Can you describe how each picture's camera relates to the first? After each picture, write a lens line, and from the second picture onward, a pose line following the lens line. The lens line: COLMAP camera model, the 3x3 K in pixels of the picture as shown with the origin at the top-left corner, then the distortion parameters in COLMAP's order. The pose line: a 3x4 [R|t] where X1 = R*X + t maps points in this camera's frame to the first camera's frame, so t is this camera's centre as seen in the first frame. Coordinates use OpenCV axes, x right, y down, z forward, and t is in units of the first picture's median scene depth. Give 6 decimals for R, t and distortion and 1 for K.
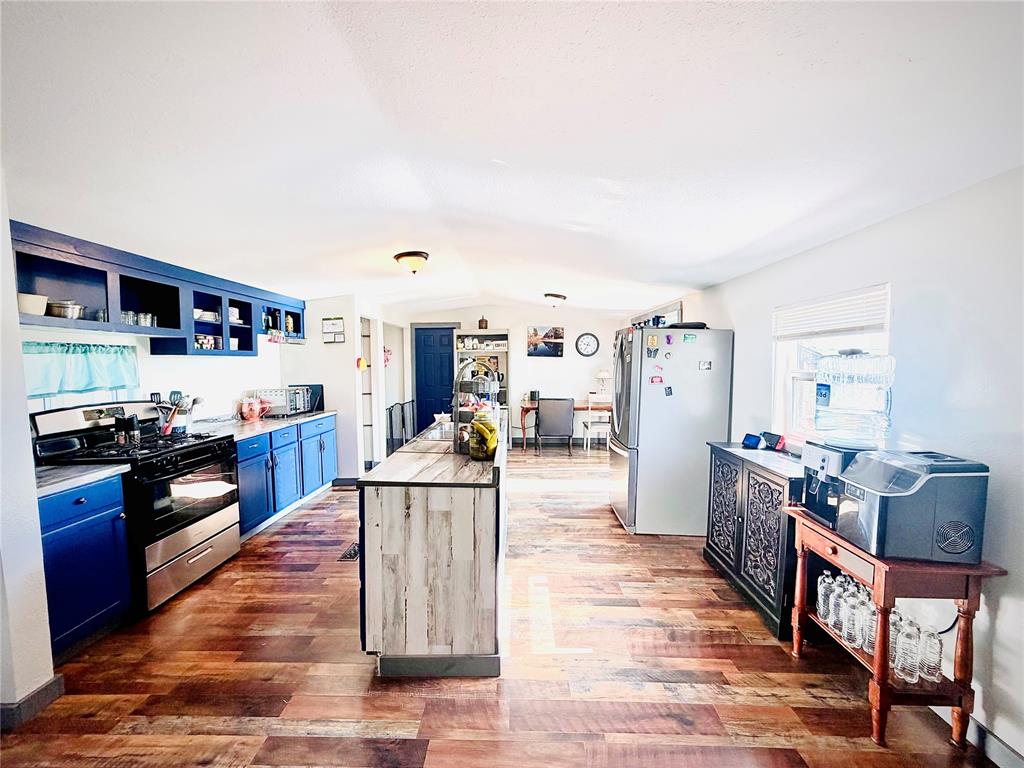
lens RADIAL K [[408.1, 0, 512.0], [0, 408.1, 384.2], [0, 0, 1]] dist [0.001934, 0.000201]
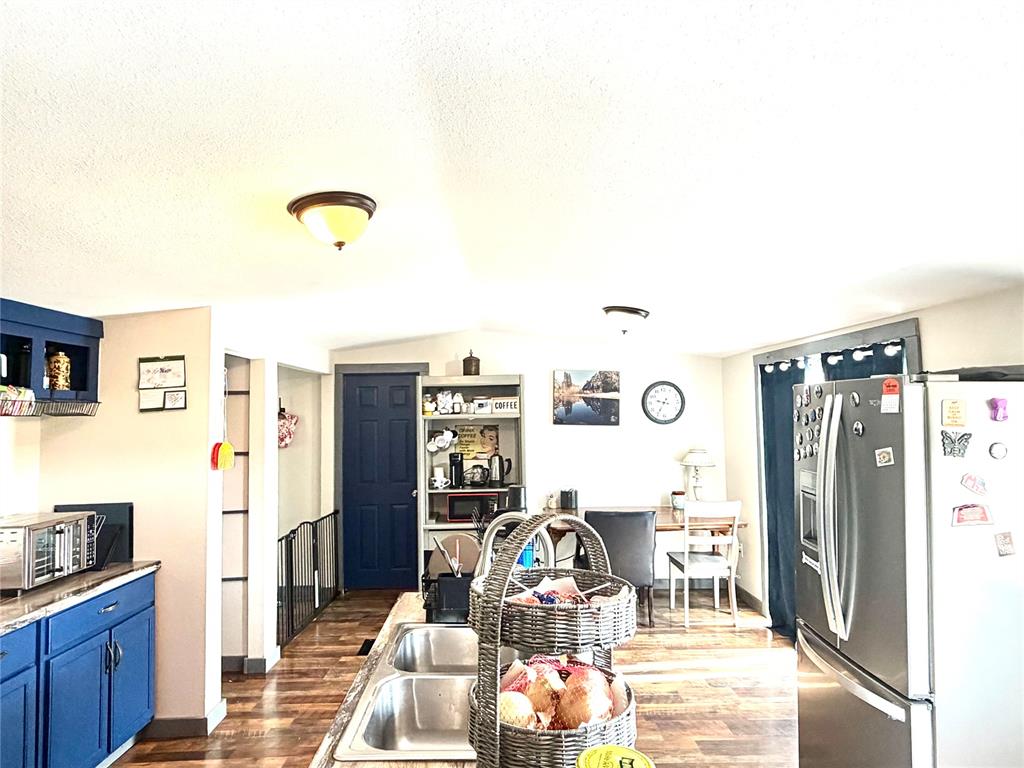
lens RADIAL K [[597.9, 0, 509.8], [0, 597.9, 389.3], [0, 0, 1]] dist [-0.003087, 0.000346]
pose [[0.999393, -0.006547, 0.034222, -0.048961], [0.009953, 0.994903, -0.100341, -0.038942], [-0.033391, 0.100621, 0.994364, 0.229005]]
